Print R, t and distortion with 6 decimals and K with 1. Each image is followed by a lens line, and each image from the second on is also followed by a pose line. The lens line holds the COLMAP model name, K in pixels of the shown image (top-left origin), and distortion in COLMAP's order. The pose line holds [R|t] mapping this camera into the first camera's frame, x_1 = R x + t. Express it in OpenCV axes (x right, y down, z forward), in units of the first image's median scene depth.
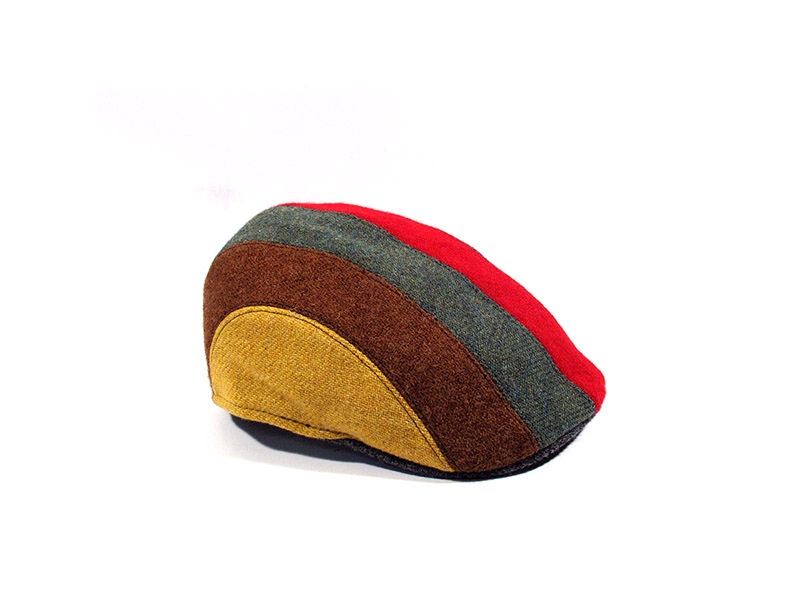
lens RADIAL K [[1074.4, 0, 400.0], [0, 1074.4, 300.0], [0, 0, 1]] dist [-0.392660, -0.001304]
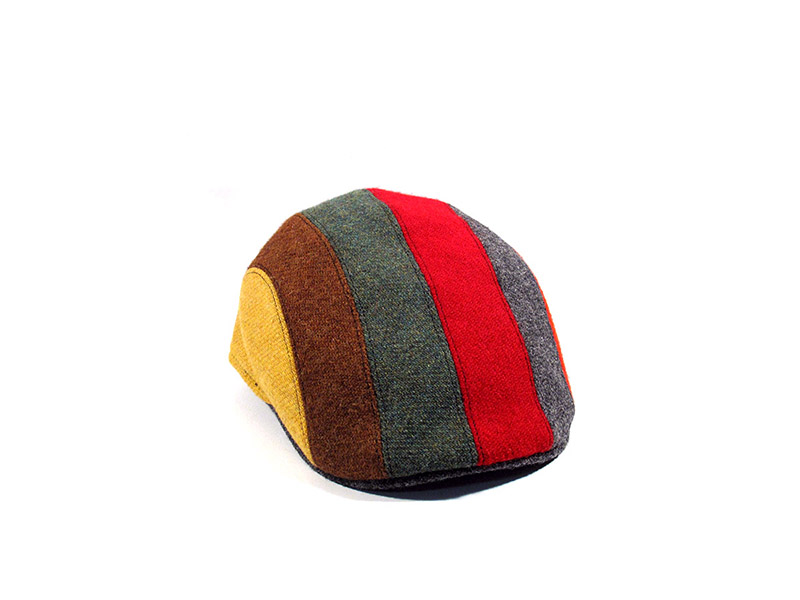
lens RADIAL K [[1074.4, 0, 400.0], [0, 1074.4, 300.0], [0, 0, 1]] dist [-0.392660, -0.001304]
pose [[0.738704, 0.244700, -0.628043, 0.697767], [-0.233995, 0.966924, 0.101510, -0.112893], [0.632109, 0.071973, 0.771530, 0.249570]]
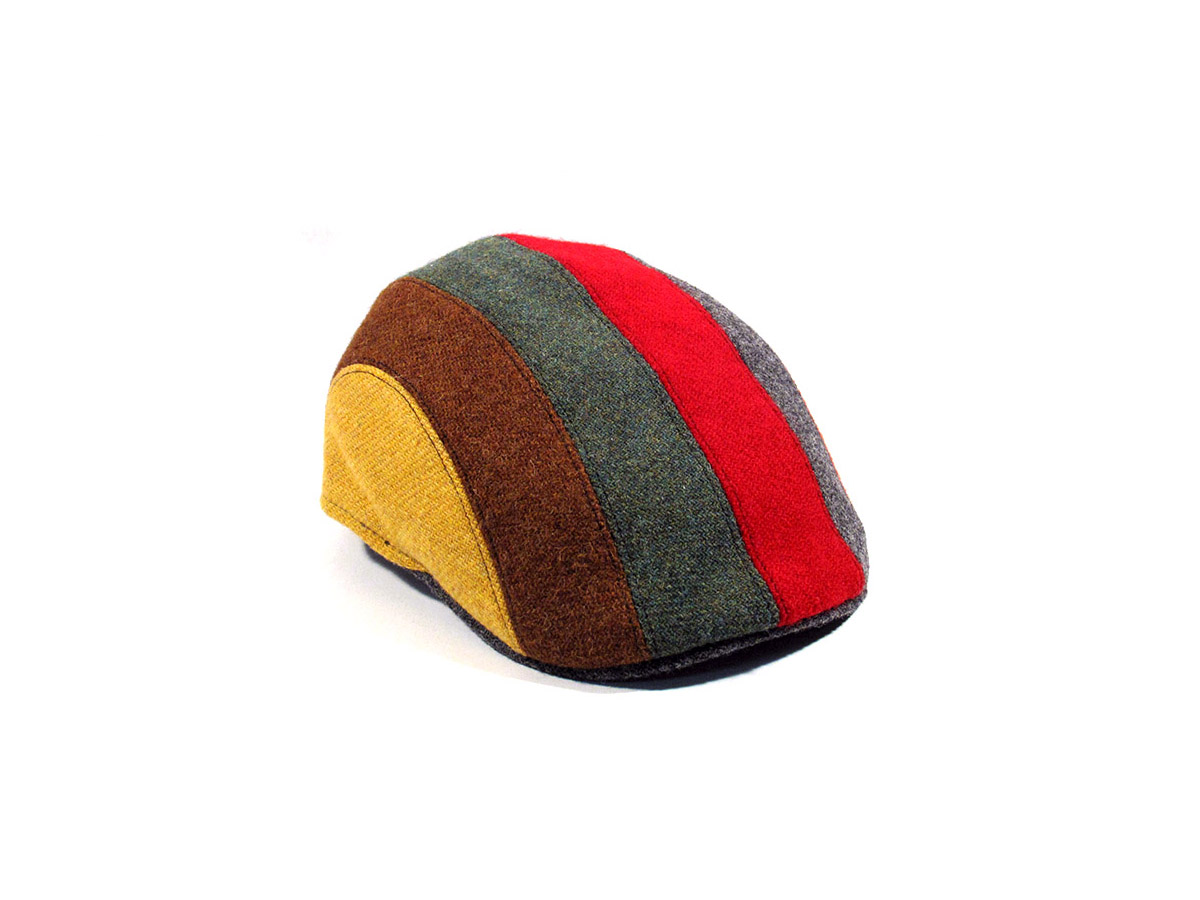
lens RADIAL K [[1611.7, 0, 600.0], [0, 1611.7, 450.0], [0, 0, 1]] dist [-0.392660, -0.001304]
pose [[0.874918, 0.196243, -0.442727, 0.505453], [-0.177194, 0.980545, 0.084466, -0.058734], [0.450690, 0.004548, 0.892669, 0.115367]]
